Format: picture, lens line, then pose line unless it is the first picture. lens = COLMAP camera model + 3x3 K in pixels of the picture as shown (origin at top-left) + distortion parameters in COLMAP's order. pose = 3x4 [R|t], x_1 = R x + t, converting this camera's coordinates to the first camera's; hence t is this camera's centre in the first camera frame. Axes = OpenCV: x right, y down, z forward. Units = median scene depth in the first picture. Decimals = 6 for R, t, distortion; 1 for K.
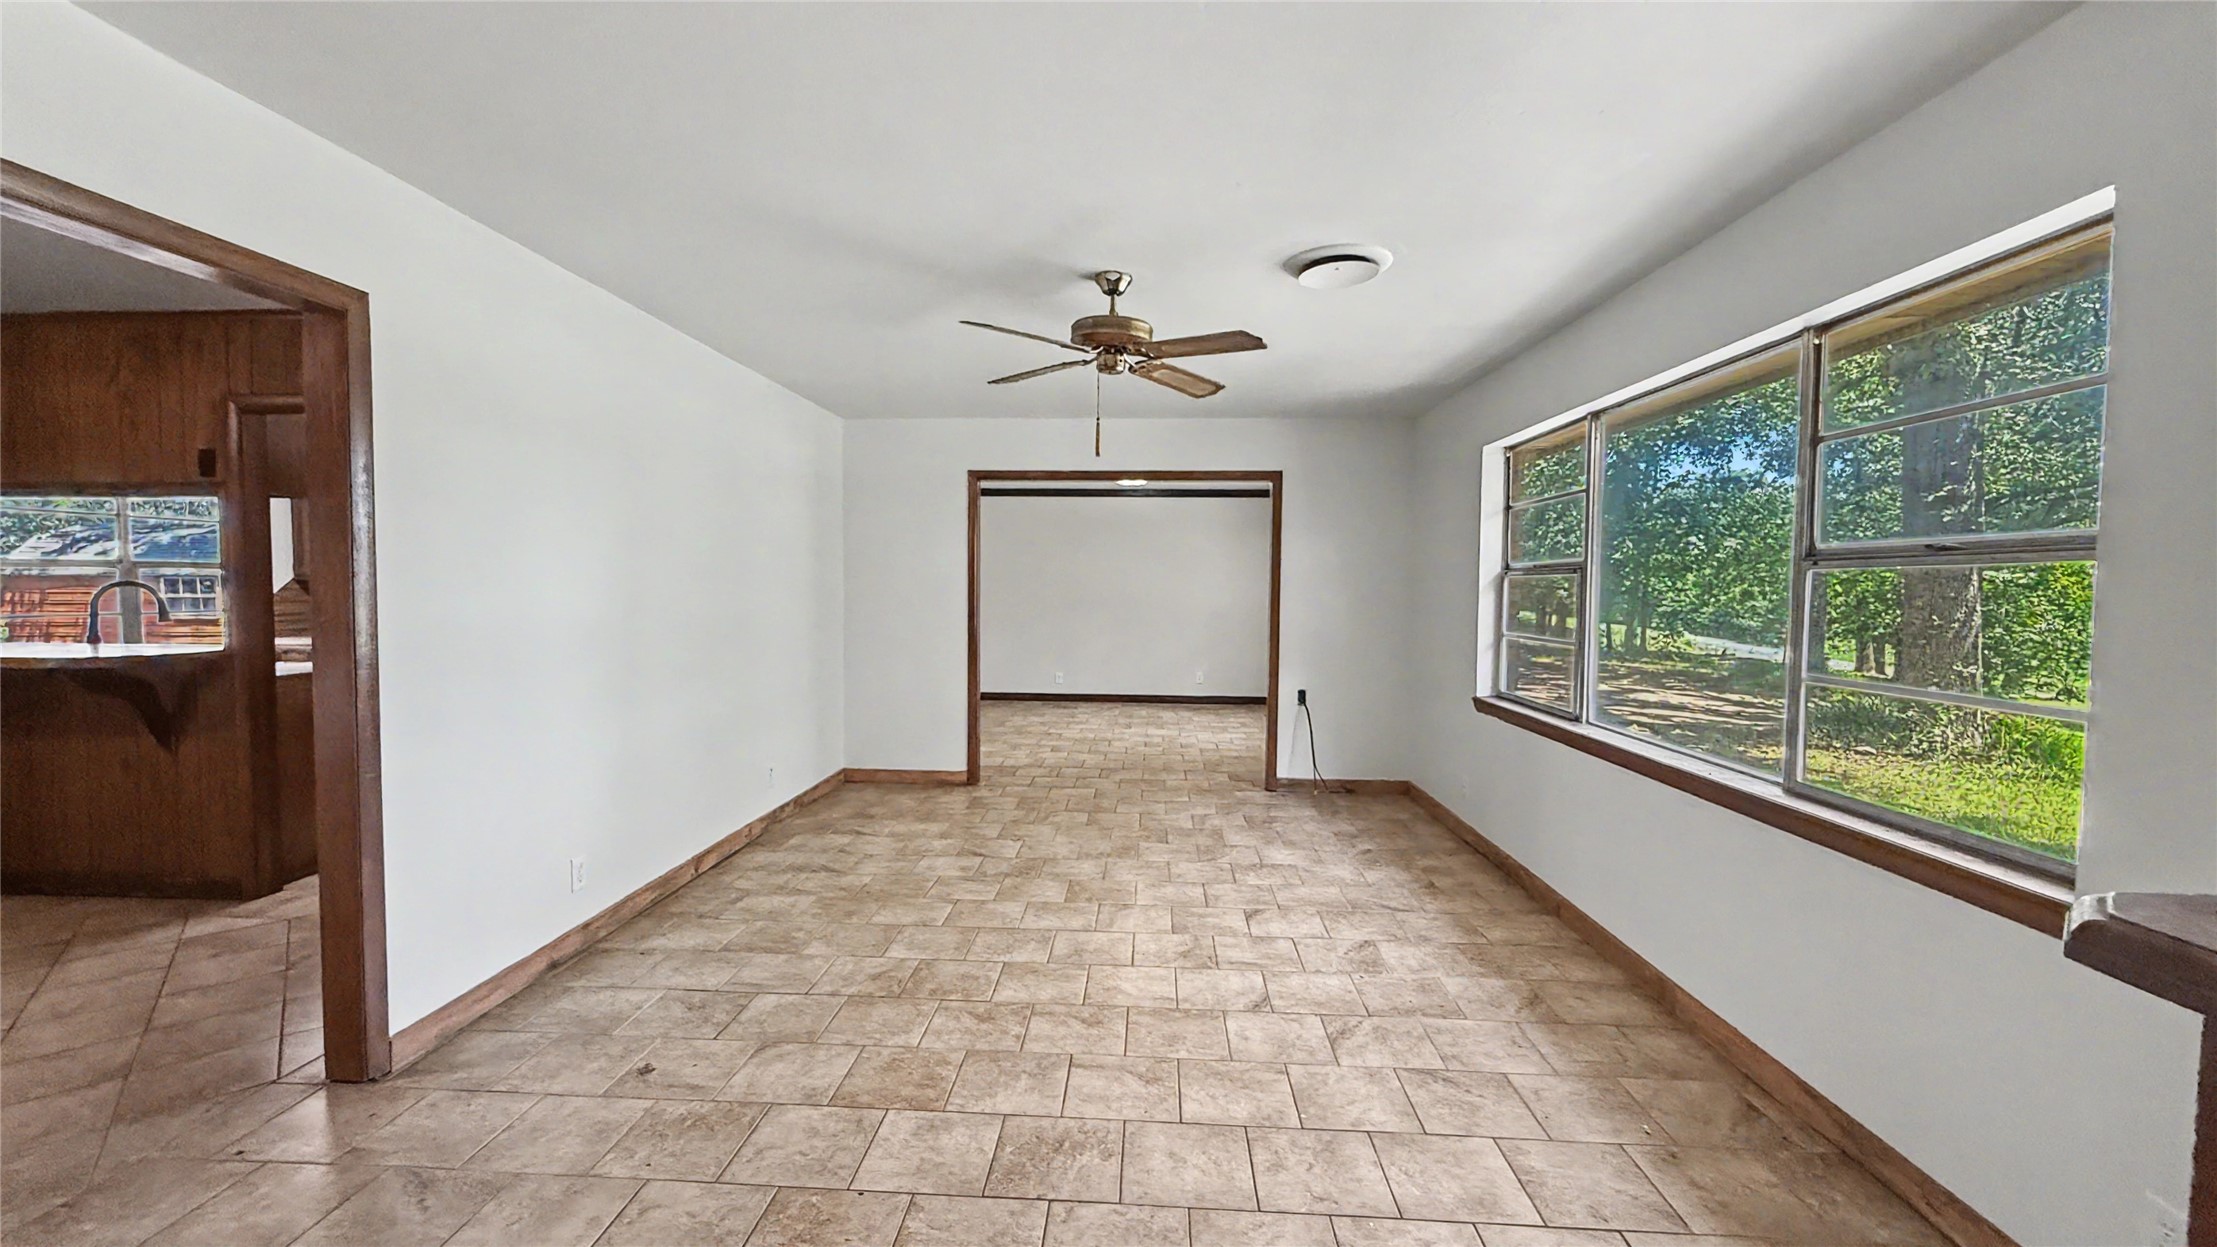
lens RADIAL K [[888.5, 0, 1108.5], [0, 888.5, 623.5], [0, 0, 1]] dist [0.001335, 0.000163]
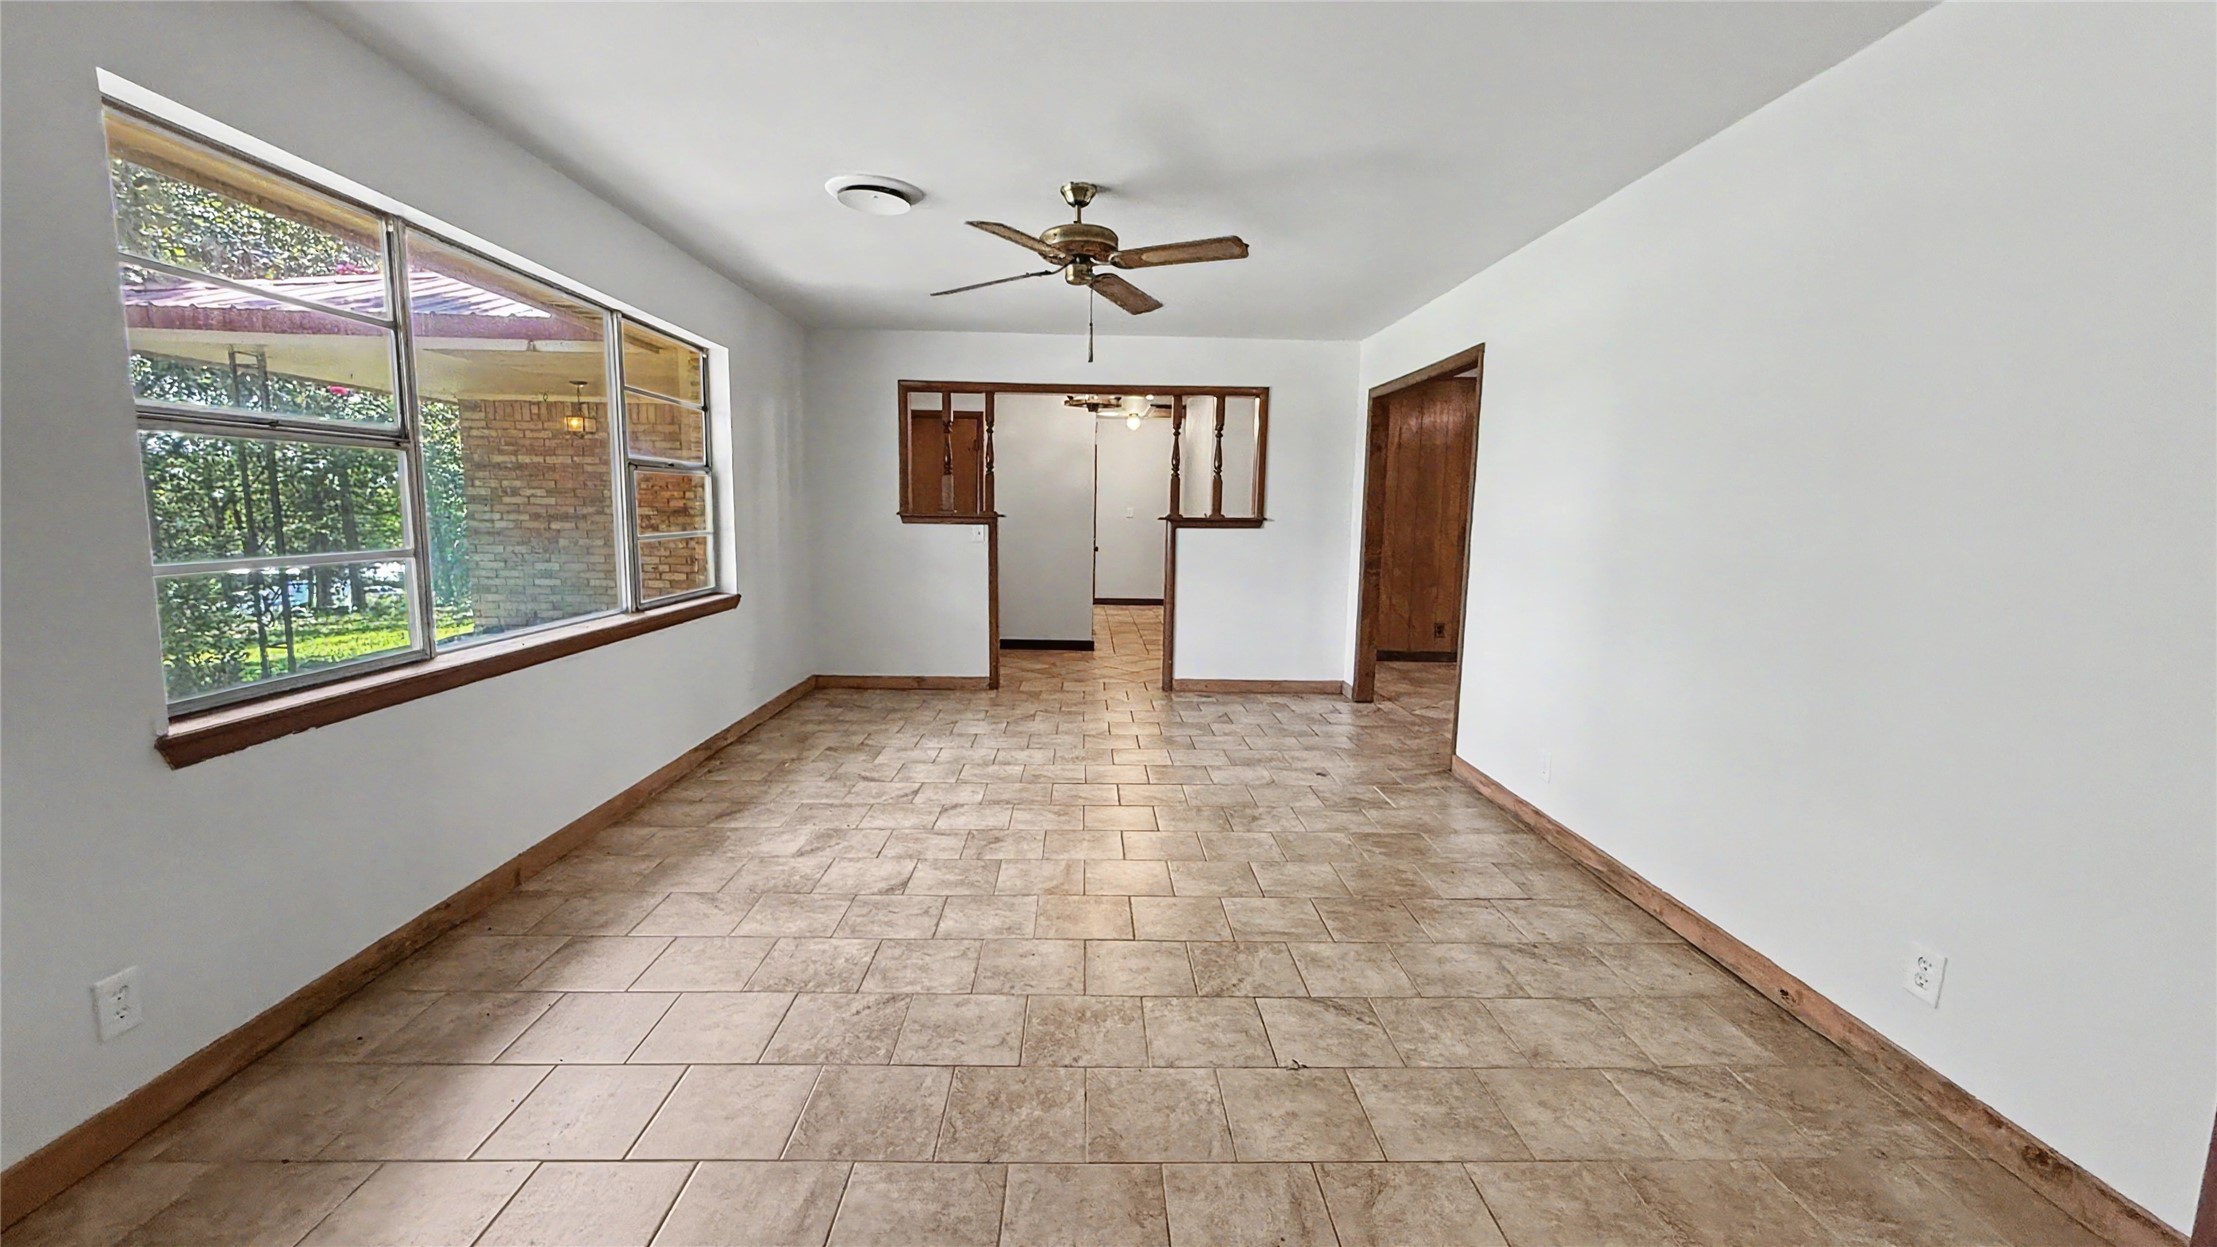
lens RADIAL K [[888.5, 0, 1108.5], [0, 888.5, 623.5], [0, 0, 1]] dist [0.001335, 0.000163]
pose [[-0.996545, -0.017713, -0.081149, 0.041198], [-0.031495, 0.984621, 0.171844, -0.065615], [0.076857, 0.173806, -0.981776, 1.921970]]
